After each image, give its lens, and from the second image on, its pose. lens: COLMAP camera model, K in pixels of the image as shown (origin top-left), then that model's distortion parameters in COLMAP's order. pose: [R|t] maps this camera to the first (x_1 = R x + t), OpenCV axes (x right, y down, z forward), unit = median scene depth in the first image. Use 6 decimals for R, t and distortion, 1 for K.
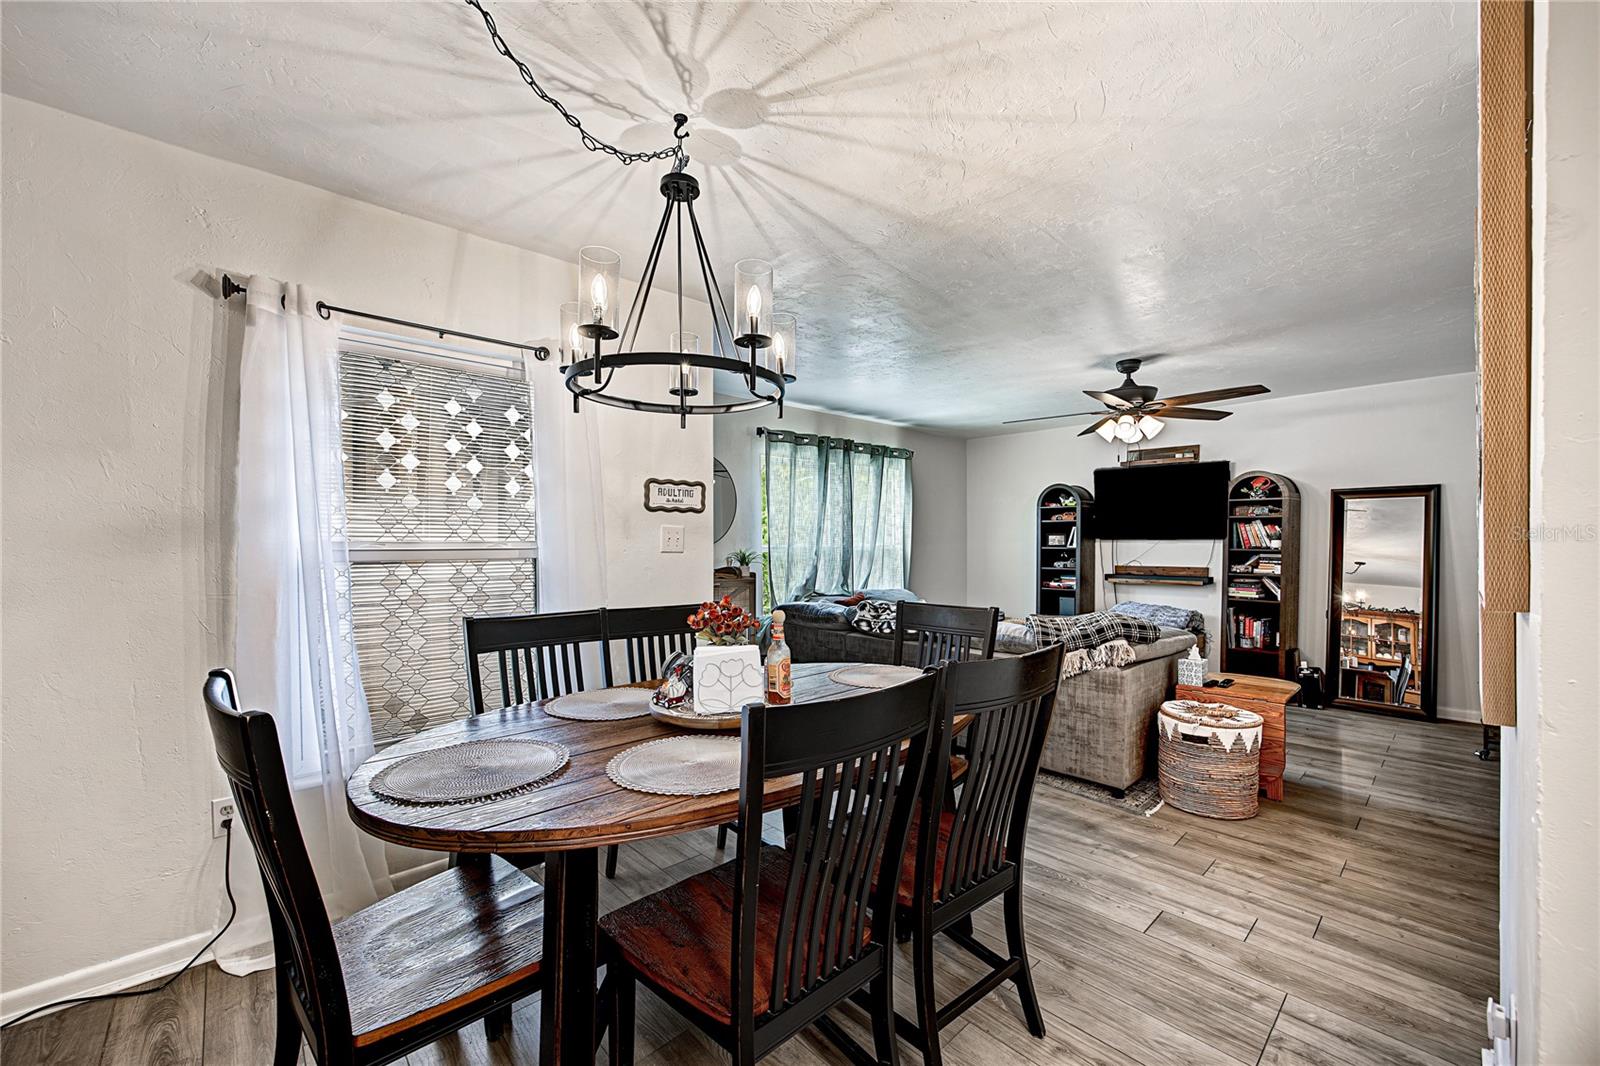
lens RADIAL K [[630.5, 0, 799.9], [0, 630.5, 548.6], [0, 0, 1]] dist [-0.015932, 0.005603]
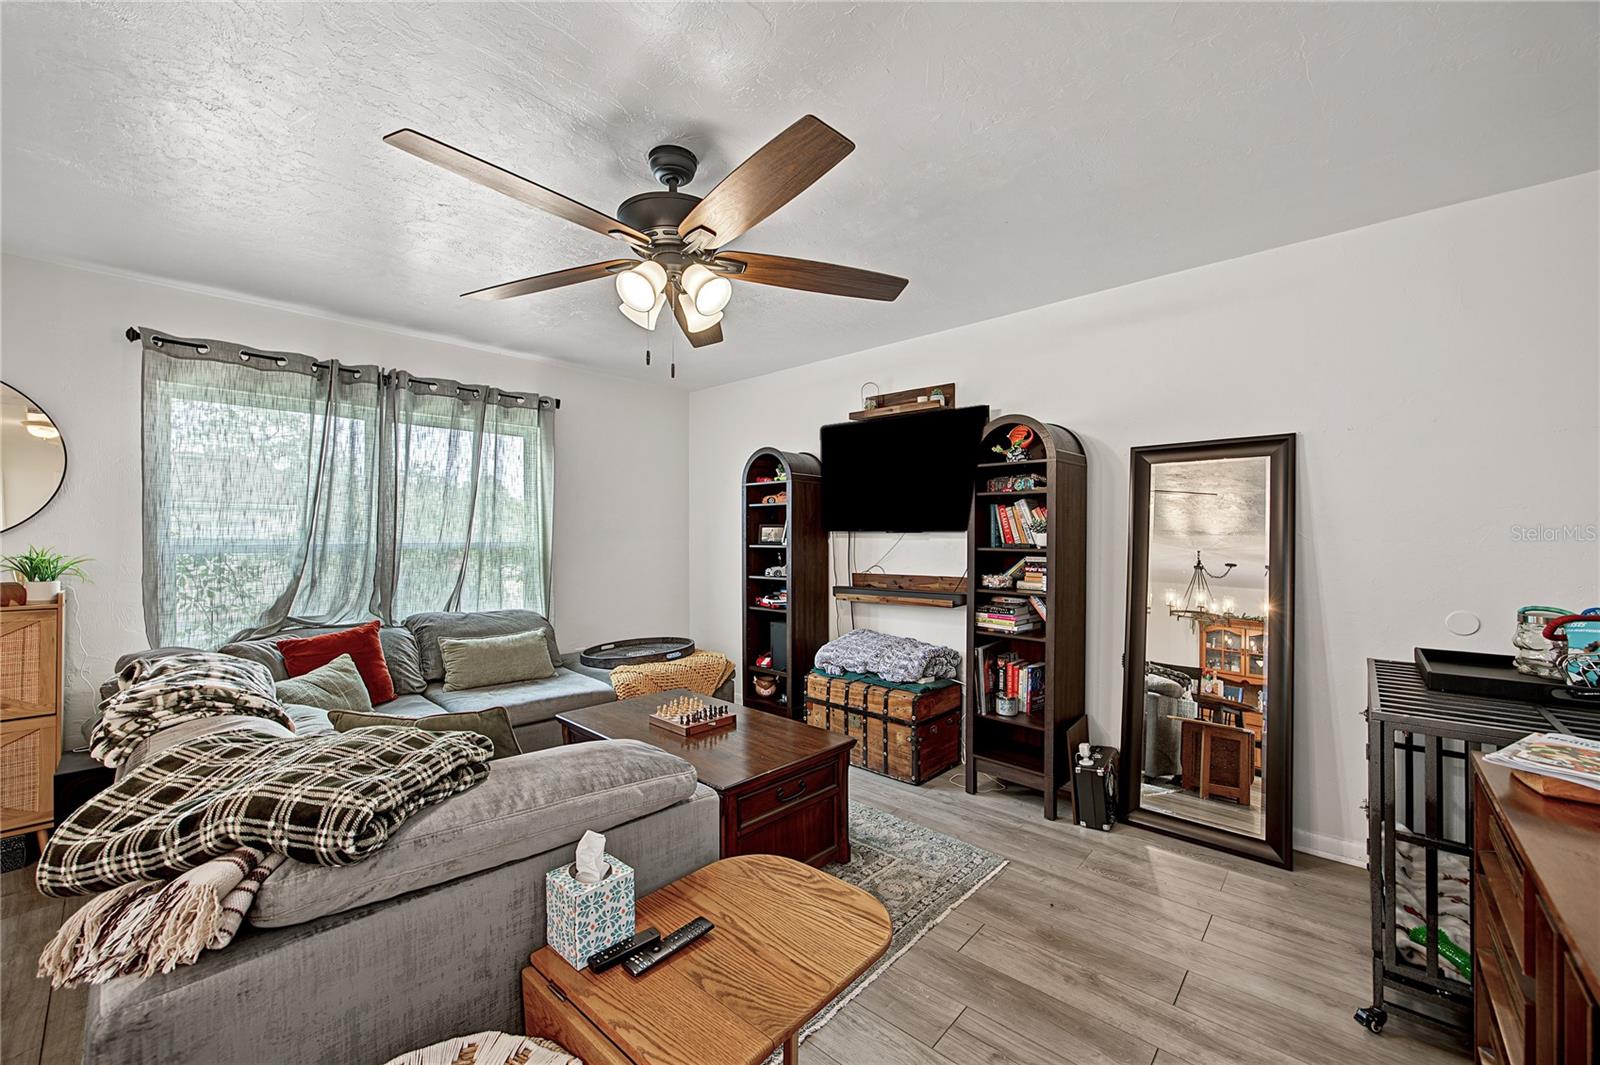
lens RADIAL K [[630.5, 0, 800.7], [0, 630.5, 536.5], [0, 0, 1]] dist [-0.015932, 0.005603]
pose [[0.995631, -0.000925, 0.093374, 0.460574], [0.002345, 0.999883, -0.015098, -0.001338], [-0.093349, 0.015251, 0.995517, 0.417863]]
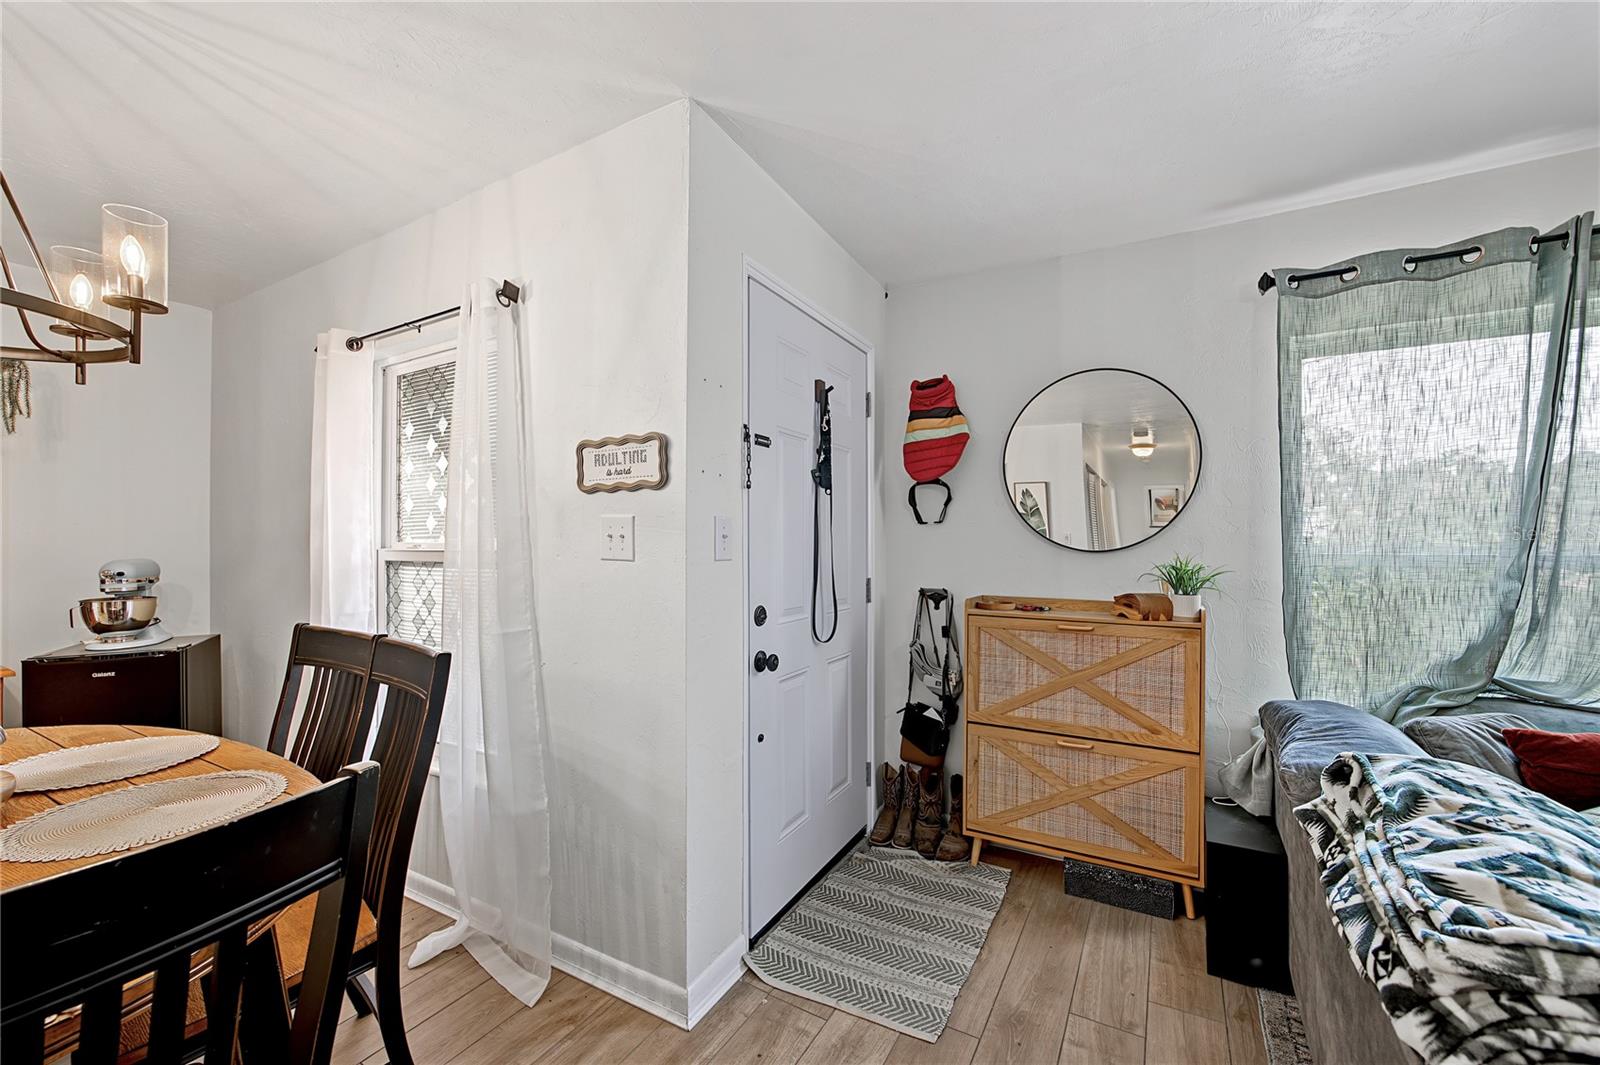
lens RADIAL K [[630.5, 0, 806.5], [0, 630.5, 541.2], [0, 0, 1]] dist [-0.015932, 0.005603]
pose [[0.314624, 0.002033, -0.949214, 0.241751], [-0.010191, 0.999947, -0.001236, -0.007717], [0.949162, 0.010062, 0.314628, 0.578991]]
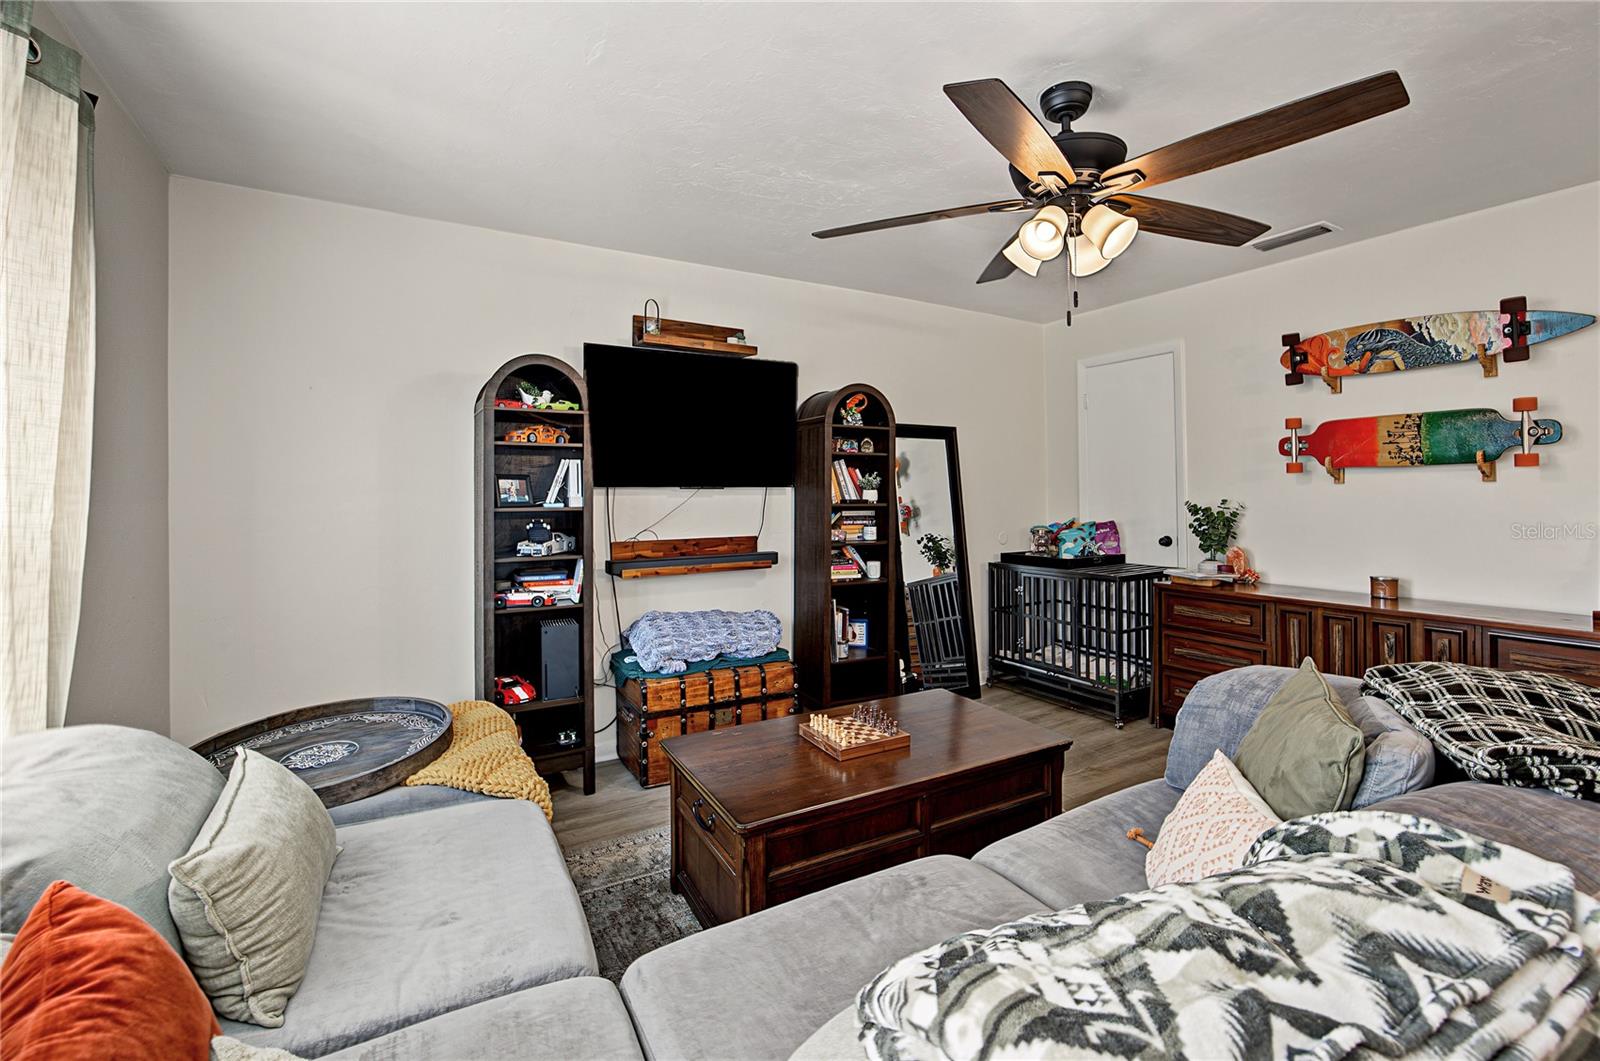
lens RADIAL K [[709.0, 0, 801.8], [0, 709.0, 487.5], [0, 0, 1]] dist [-0.011968, 0.004227]
pose [[0.199008, 0.009326, 0.979953, -0.011359], [0.017577, 0.999760, -0.013084, -0.006629], [-0.979840, 0.019828, 0.198796, 0.884903]]
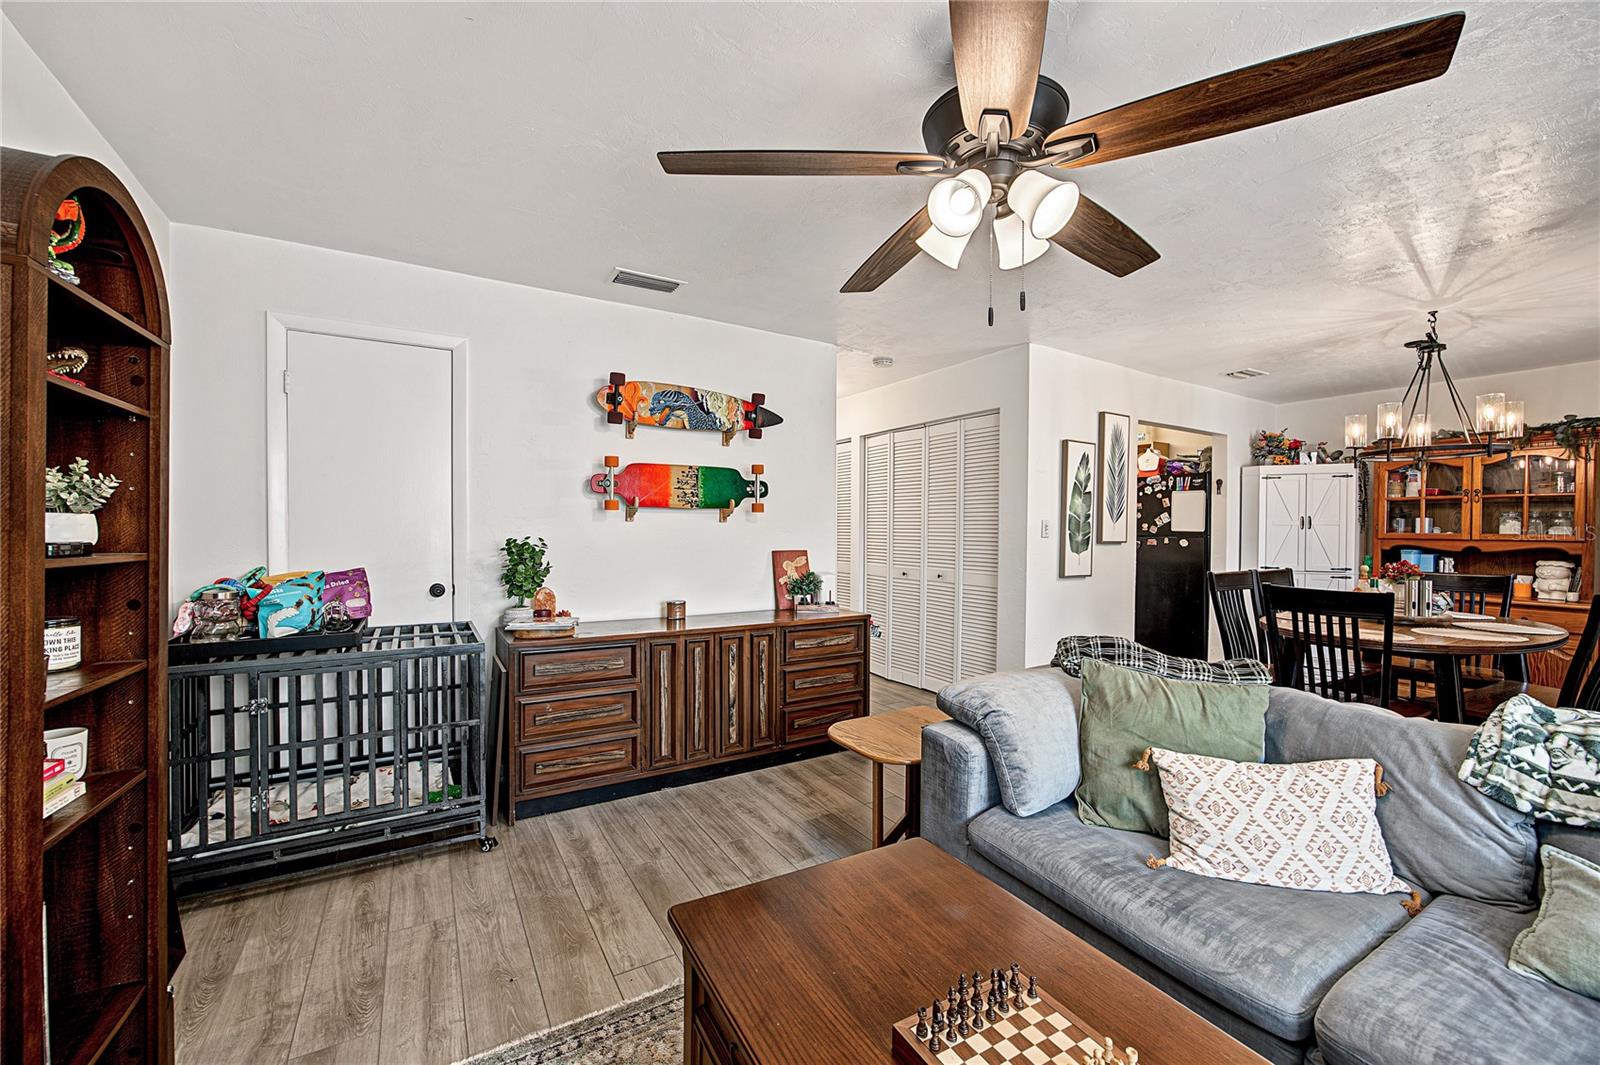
lens RADIAL K [[630.5, 0, 786.8], [0, 630.5, 533.5], [0, 0, 1]] dist [-0.015932, 0.005603]
pose [[-0.980817, -0.007888, 0.194773, 0.504558], [-0.003857, 0.999771, 0.021068, -0.012279], [-0.194894, 0.019913, -0.980622, 1.149905]]
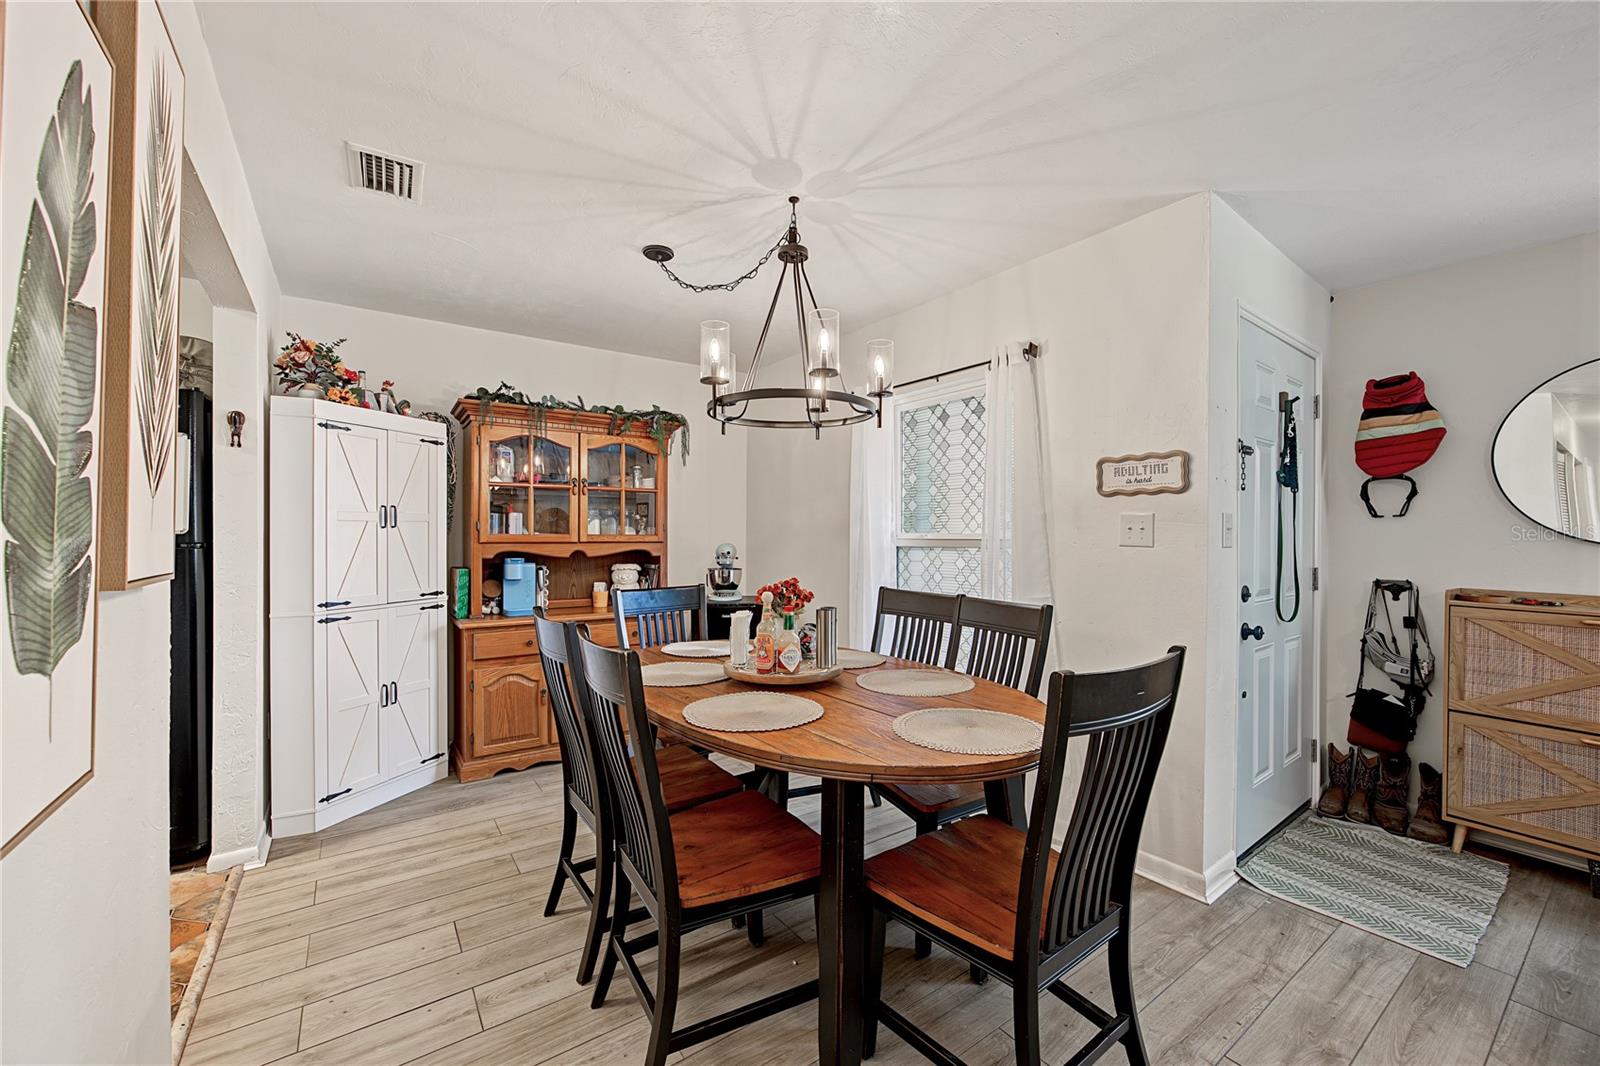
lens RADIAL K [[630.5, 0, 797.3], [0, 630.5, 534.8], [0, 0, 1]] dist [-0.015932, 0.005603]
pose [[-0.110490, 0.001912, -0.993875, 0.366833], [-0.014811, 0.999884, 0.003570, -0.003091], [0.993767, 0.015114, -0.110449, 0.392549]]
